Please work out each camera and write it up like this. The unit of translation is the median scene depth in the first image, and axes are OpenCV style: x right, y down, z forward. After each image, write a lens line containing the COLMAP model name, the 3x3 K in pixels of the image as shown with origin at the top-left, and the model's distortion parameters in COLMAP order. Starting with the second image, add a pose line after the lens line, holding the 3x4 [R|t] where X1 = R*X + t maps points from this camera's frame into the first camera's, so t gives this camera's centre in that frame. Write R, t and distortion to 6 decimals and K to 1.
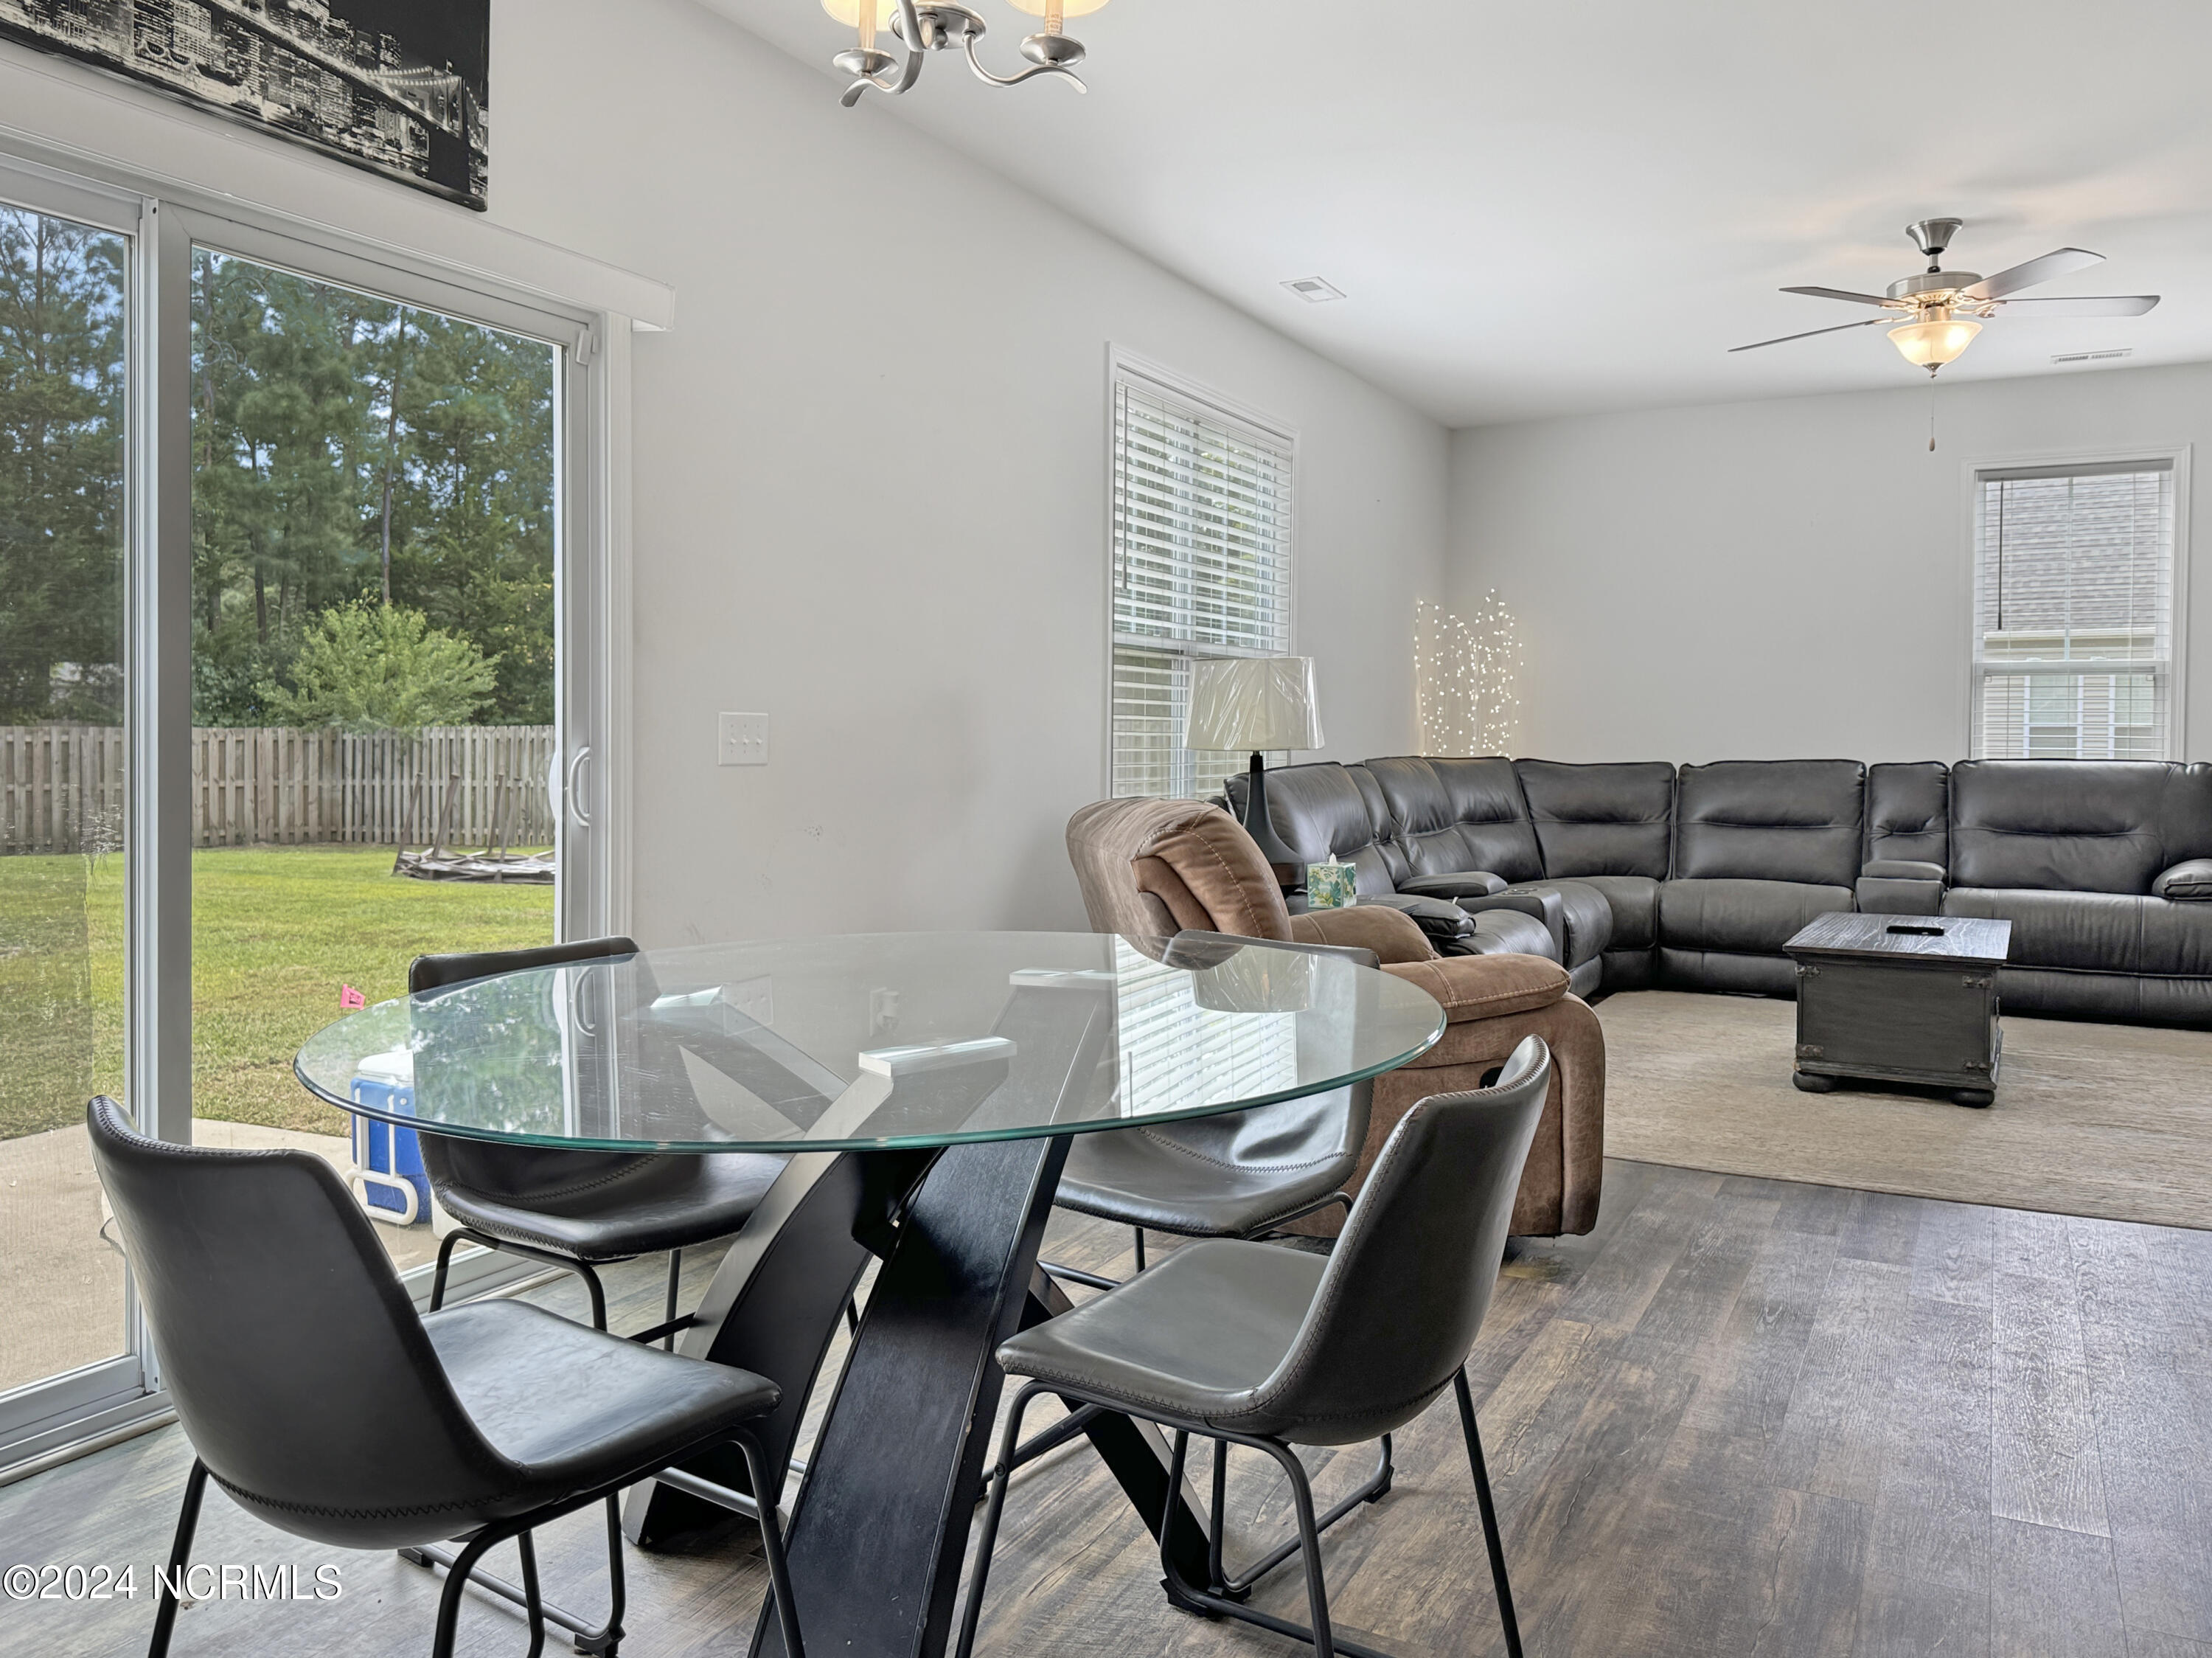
lens RADIAL K [[1611.4, 0, 1105.4], [0, 1611.4, 826.2], [0, 0, 1]] dist [0.006726, 0.004845]
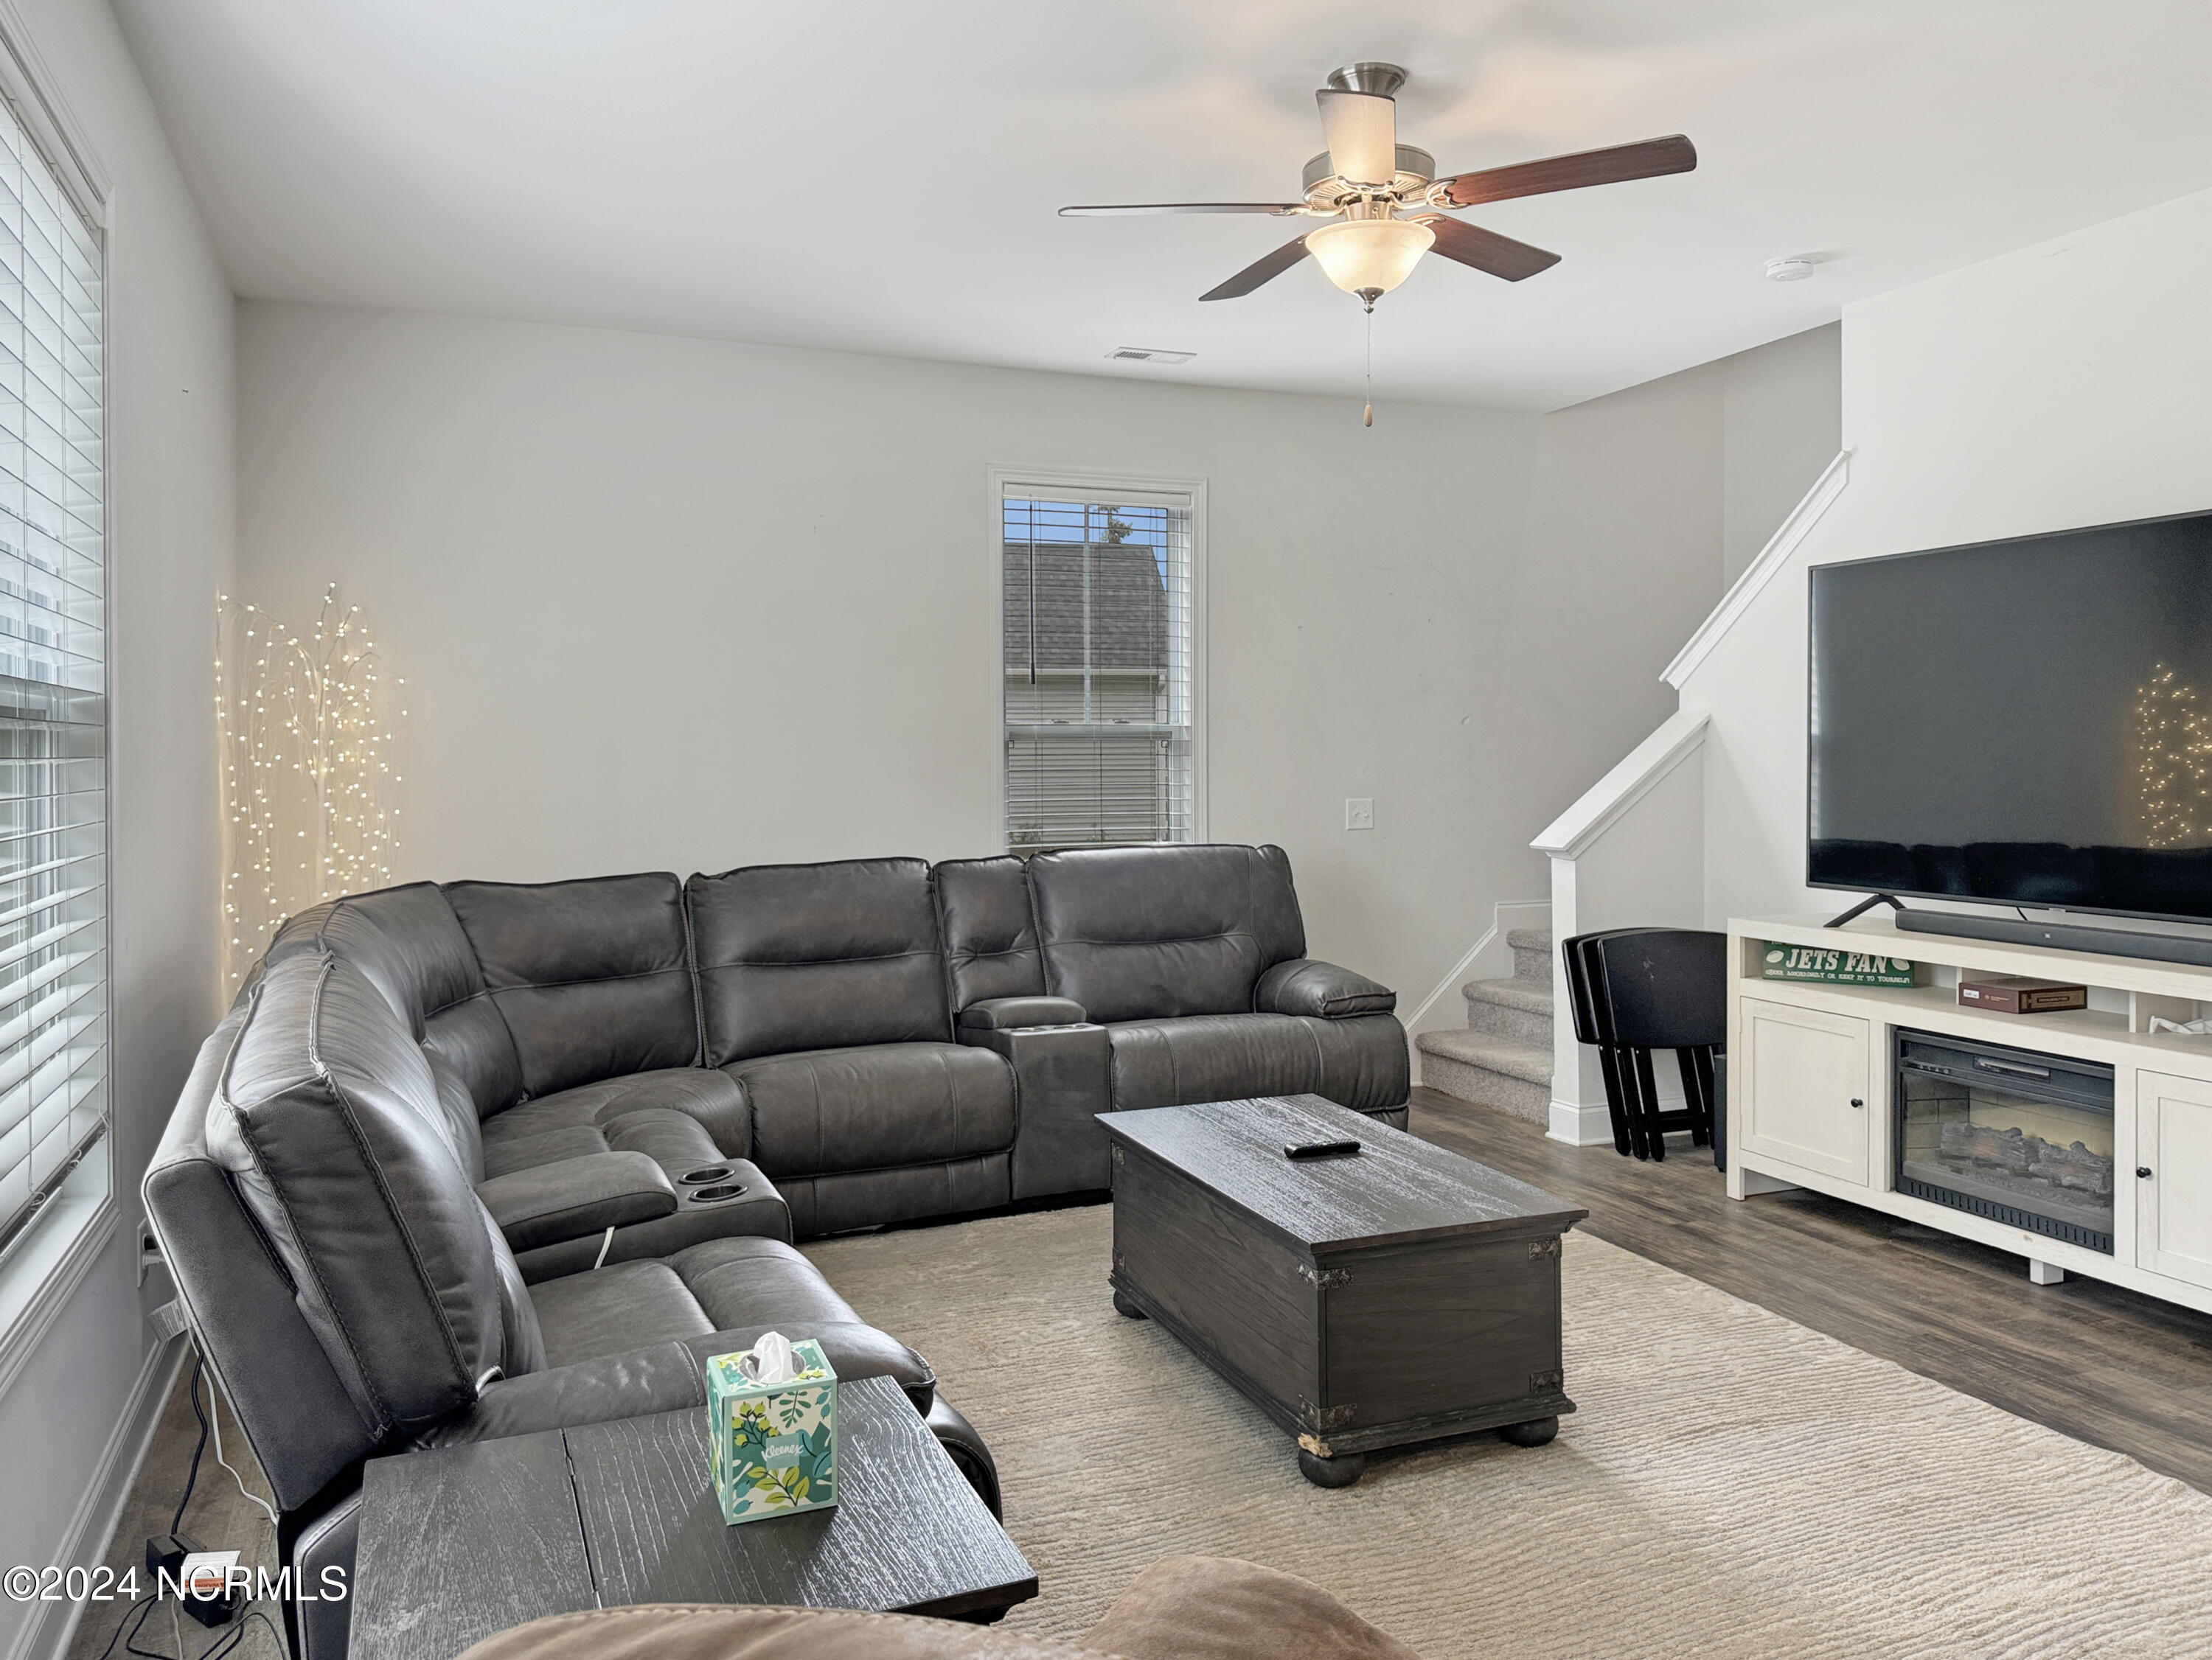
lens RADIAL K [[1610.9, 0, 1104.8], [0, 1610.9, 812.0], [0, 0, 1]] dist [0.006726, 0.004845]
pose [[0.620506, -0.034095, 0.783460, -0.050692], [0.052043, 0.998642, 0.002241, -0.060154], [-0.782473, 0.039383, 0.621438, 0.498534]]
